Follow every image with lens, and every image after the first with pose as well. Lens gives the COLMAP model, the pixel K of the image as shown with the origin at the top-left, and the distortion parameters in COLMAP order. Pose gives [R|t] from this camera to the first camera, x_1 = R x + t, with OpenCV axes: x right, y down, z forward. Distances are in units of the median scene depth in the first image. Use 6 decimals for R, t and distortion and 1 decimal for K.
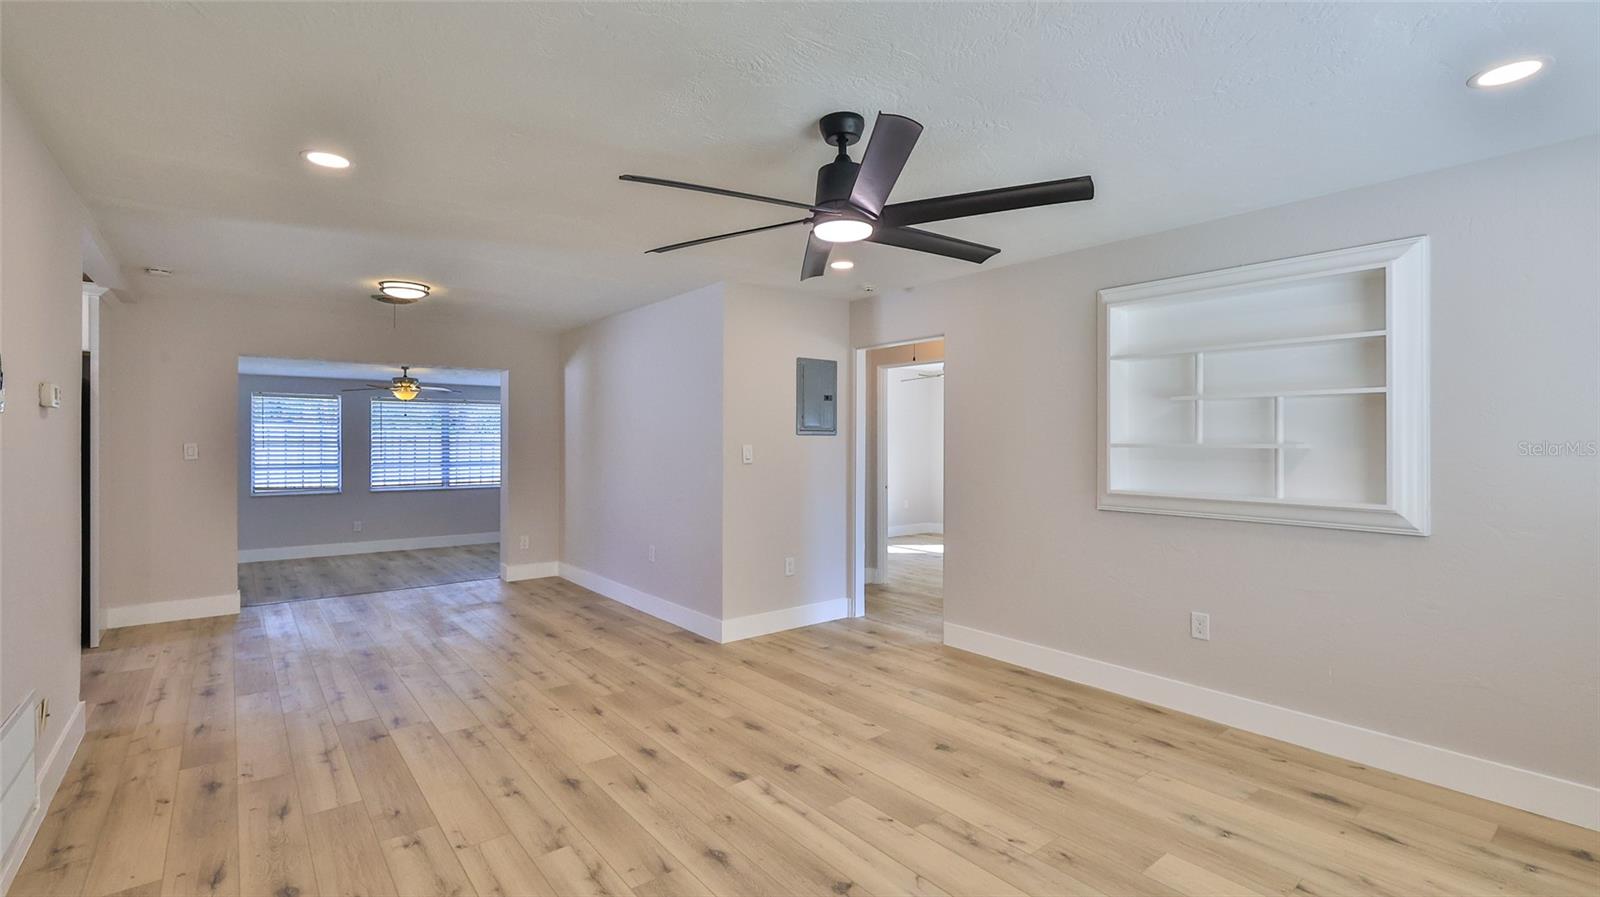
lens RADIAL K [[707.4, 0, 791.9], [0, 707.4, 438.6], [0, 0, 1]] dist [-0.000942, -0.000373]
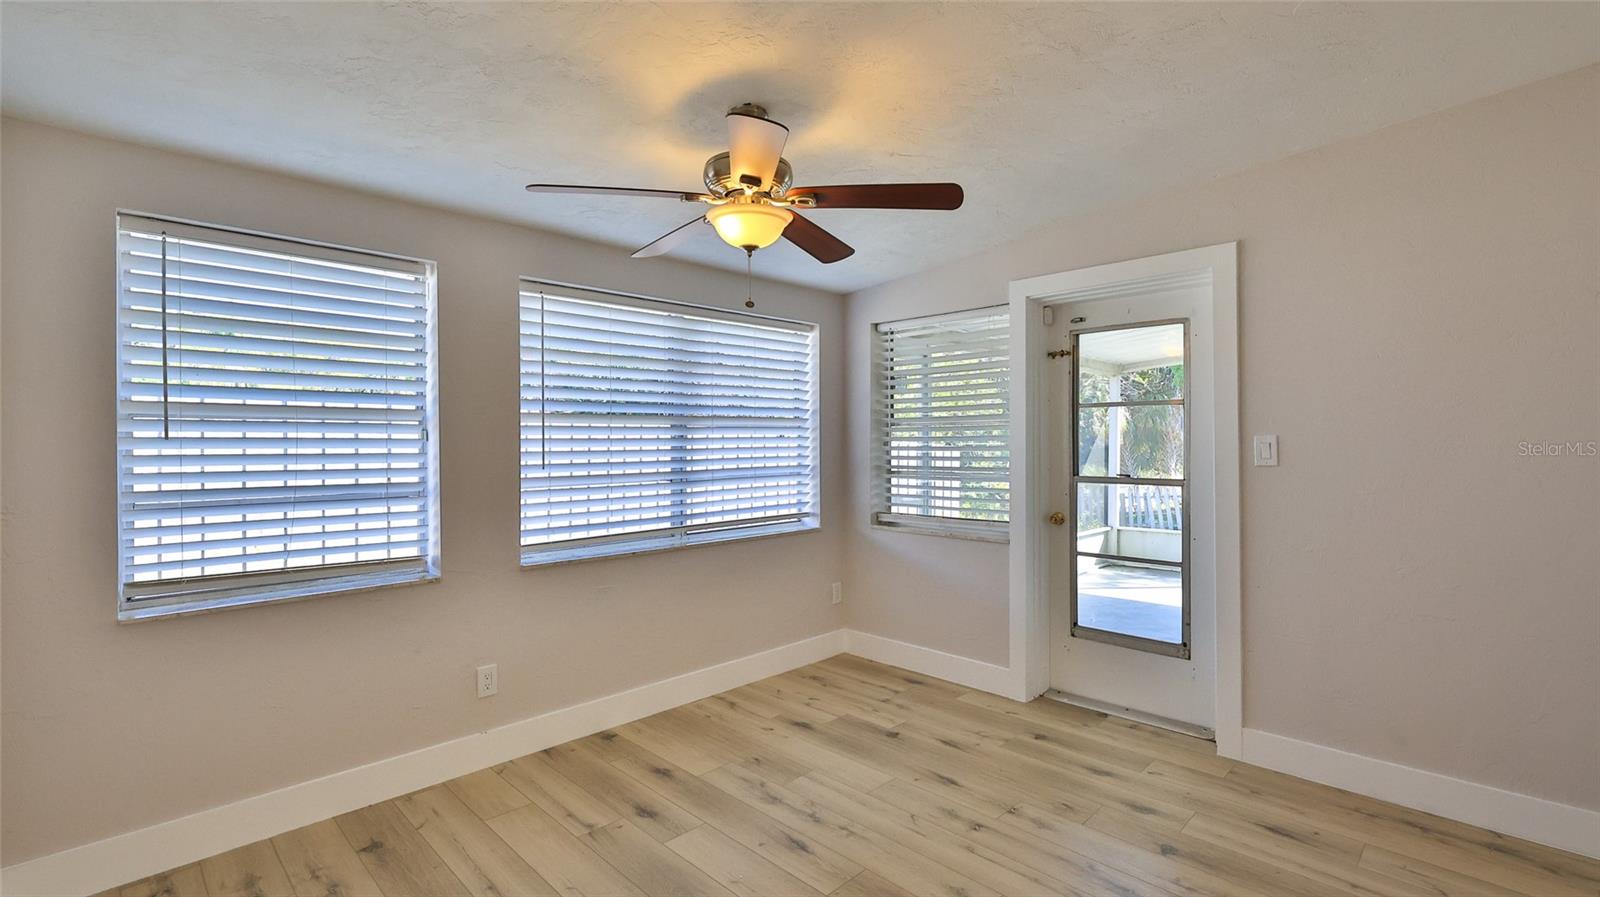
lens RADIAL K [[694.3, 0, 800.0], [0, 694.3, 448.5], [0, 0, 1]] dist [-0.000068, 0.000051]
pose [[0.993153, -0.012239, 0.116175, -1.032893], [0.010991, 0.999875, 0.011378, 0.036990], [-0.116300, -0.010023, 0.993164, 1.358249]]
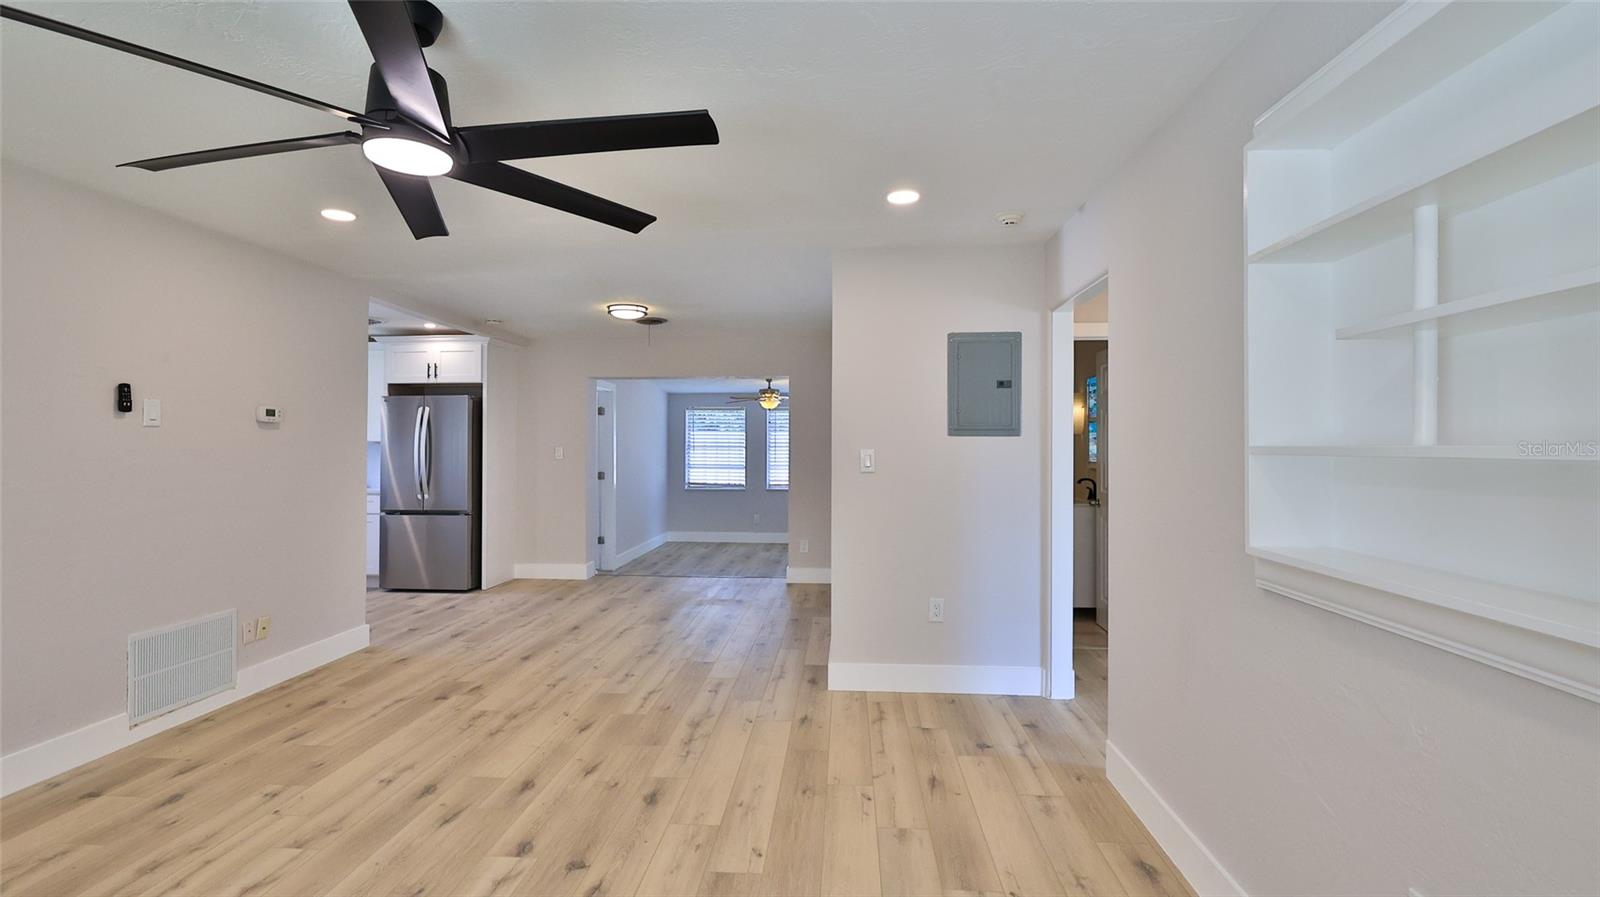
lens RADIAL K [[707.4, 0, 791.9], [0, 707.4, 438.6], [0, 0, 1]] dist [-0.000942, -0.000373]
pose [[0.731532, -0.008501, -0.681755, 0.444388], [0.003891, 0.999958, -0.008293, 0.003427], [0.681796, 0.003414, 0.731534, 0.374480]]
